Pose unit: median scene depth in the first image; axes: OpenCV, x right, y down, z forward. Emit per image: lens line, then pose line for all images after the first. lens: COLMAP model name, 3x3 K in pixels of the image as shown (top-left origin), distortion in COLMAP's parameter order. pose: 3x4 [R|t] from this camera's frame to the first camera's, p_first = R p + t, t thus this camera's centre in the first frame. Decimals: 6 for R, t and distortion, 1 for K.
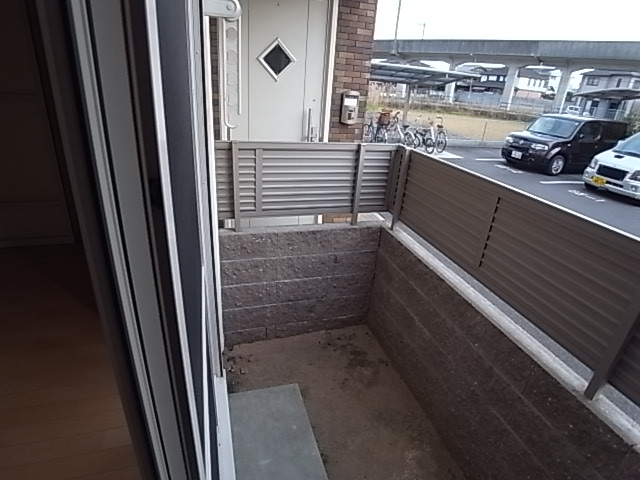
lens RADIAL K [[358.7, 0, 321.5], [0, 358.7, 235.6], [0, 0, 1]] dist [-0.070386, 0.018553]
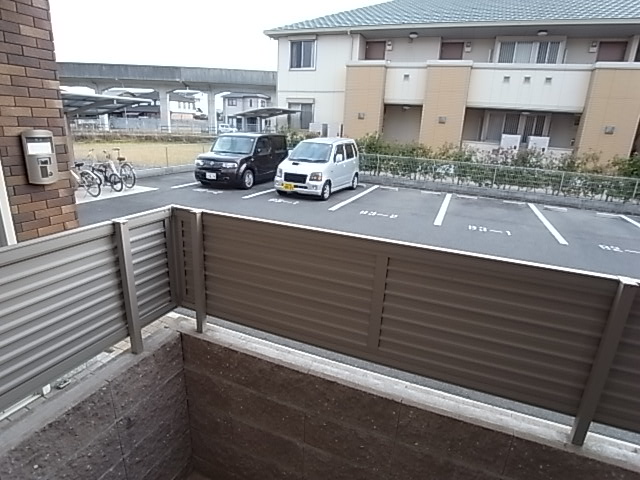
lens RADIAL K [[358.7, 0, 321.5], [0, 358.7, 235.6], [0, 0, 1]] dist [-0.070386, 0.018553]
pose [[0.639086, -0.264535, 0.722212, -0.023783], [0.308192, 0.948390, 0.074662, -0.046271], [-0.704689, 0.174864, 0.687631, 0.102166]]
